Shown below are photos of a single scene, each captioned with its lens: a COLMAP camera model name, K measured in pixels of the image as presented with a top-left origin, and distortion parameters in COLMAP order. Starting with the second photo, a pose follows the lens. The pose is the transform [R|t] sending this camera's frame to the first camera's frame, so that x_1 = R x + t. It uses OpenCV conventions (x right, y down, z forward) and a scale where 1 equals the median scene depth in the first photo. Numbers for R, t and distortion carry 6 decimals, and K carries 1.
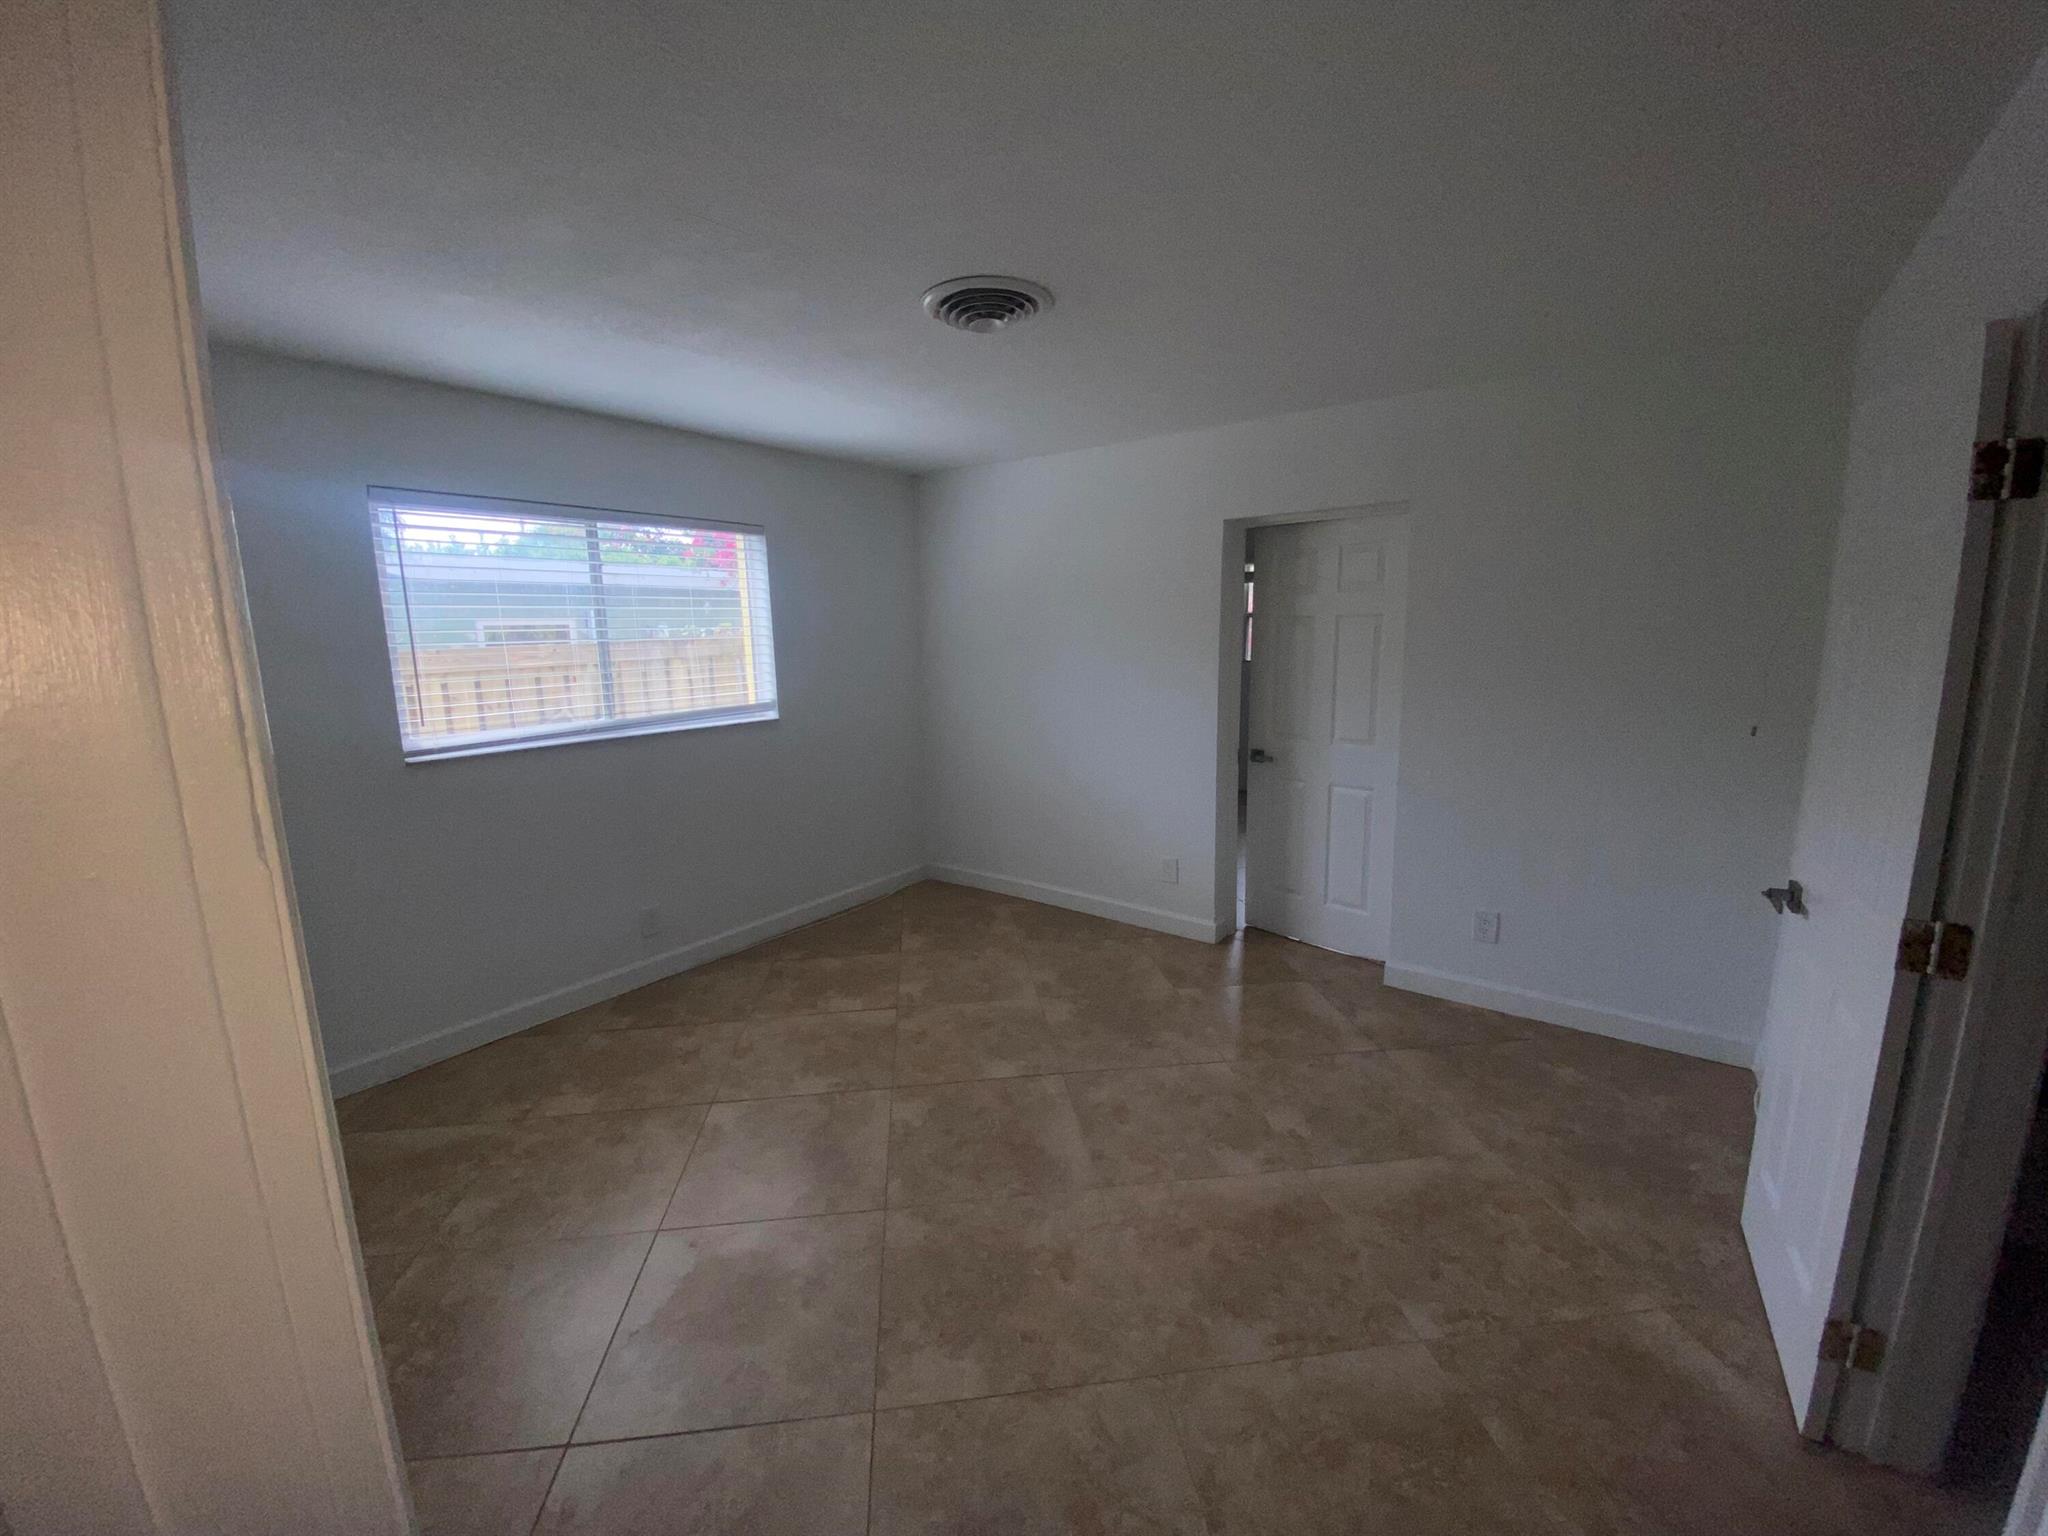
lens RADIAL K [[825.9, 0, 1024.0], [0, 825.9, 768.0], [0, 0, 1]] dist [0.029202, -0.023087]
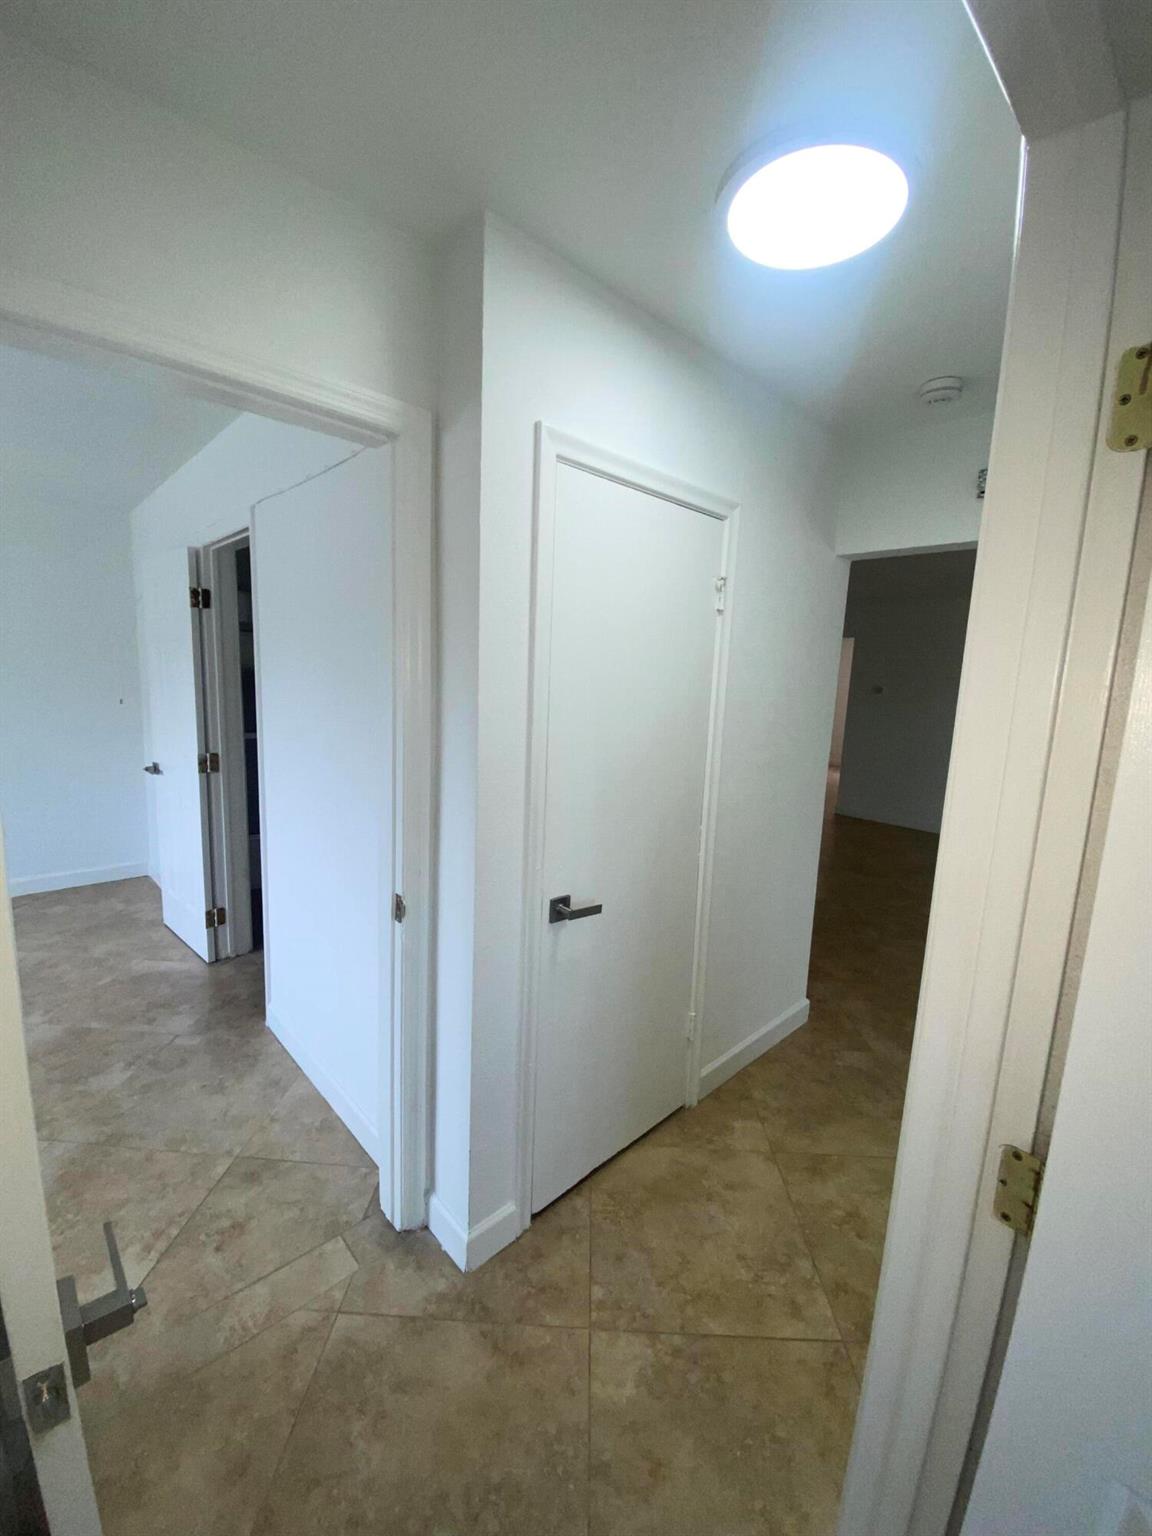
lens RADIAL K [[625.7, 0, 576.0], [0, 625.7, 768.0], [0, 0, 1]] dist [-0.003246, -0.000400]
pose [[0.174222, -0.125840, 0.976632, -0.722528], [0.124176, 0.986691, 0.104985, 0.150444], [-0.976845, 0.102984, 0.187529, -0.590691]]
